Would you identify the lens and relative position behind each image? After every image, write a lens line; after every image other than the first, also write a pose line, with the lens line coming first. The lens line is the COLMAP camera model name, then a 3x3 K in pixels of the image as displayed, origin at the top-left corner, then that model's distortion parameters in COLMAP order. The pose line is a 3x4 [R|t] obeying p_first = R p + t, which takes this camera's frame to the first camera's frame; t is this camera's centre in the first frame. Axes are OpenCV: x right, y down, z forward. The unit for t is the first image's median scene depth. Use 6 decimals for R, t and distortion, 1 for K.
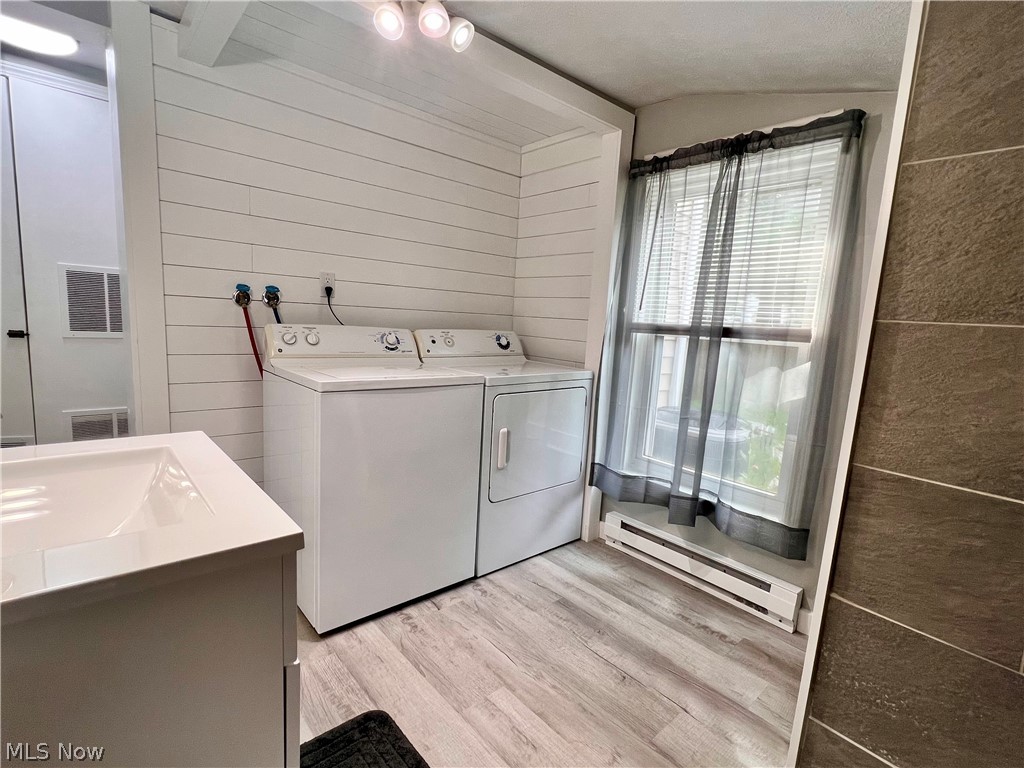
lens RADIAL K [[494.0, 0, 511.1], [0, 494.0, 390.3], [0, 0, 1]] dist [0.005099, -0.002021]
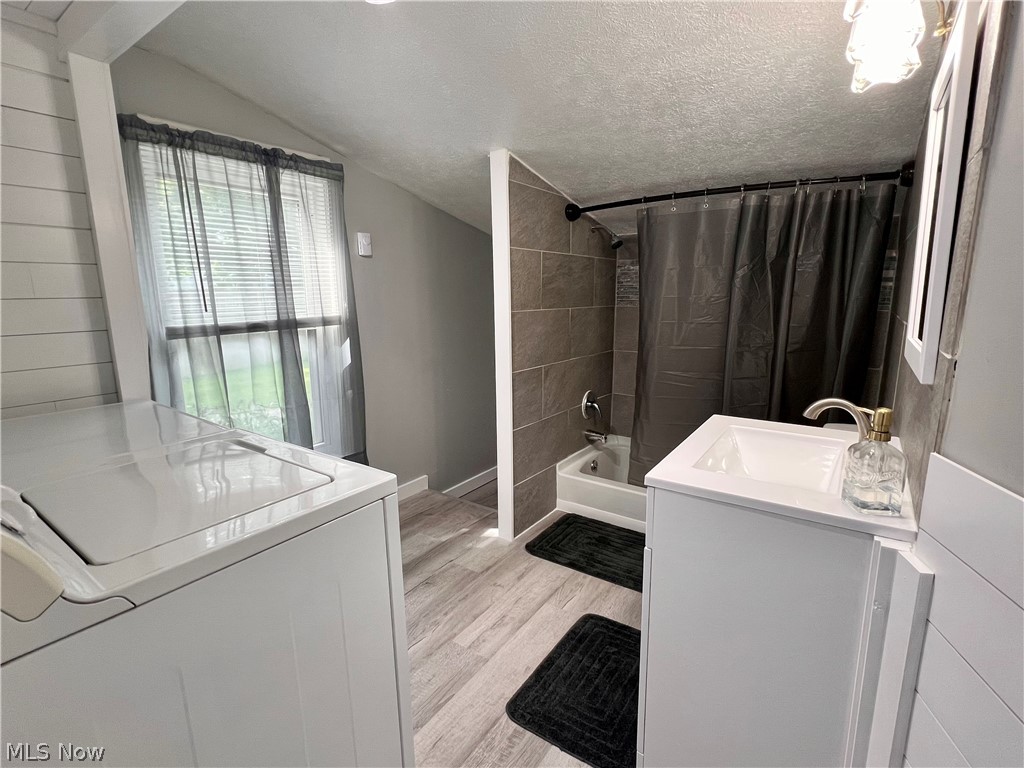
lens RADIAL K [[494.0, 0, 511.4], [0, 494.0, 376.8], [0, 0, 1]] dist [0.005099, -0.002021]
pose [[-0.226996, -0.228049, 0.946819, -0.967178], [0.132327, 0.955960, 0.261975, -0.282487], [-0.964864, 0.184757, -0.186822, 0.909742]]
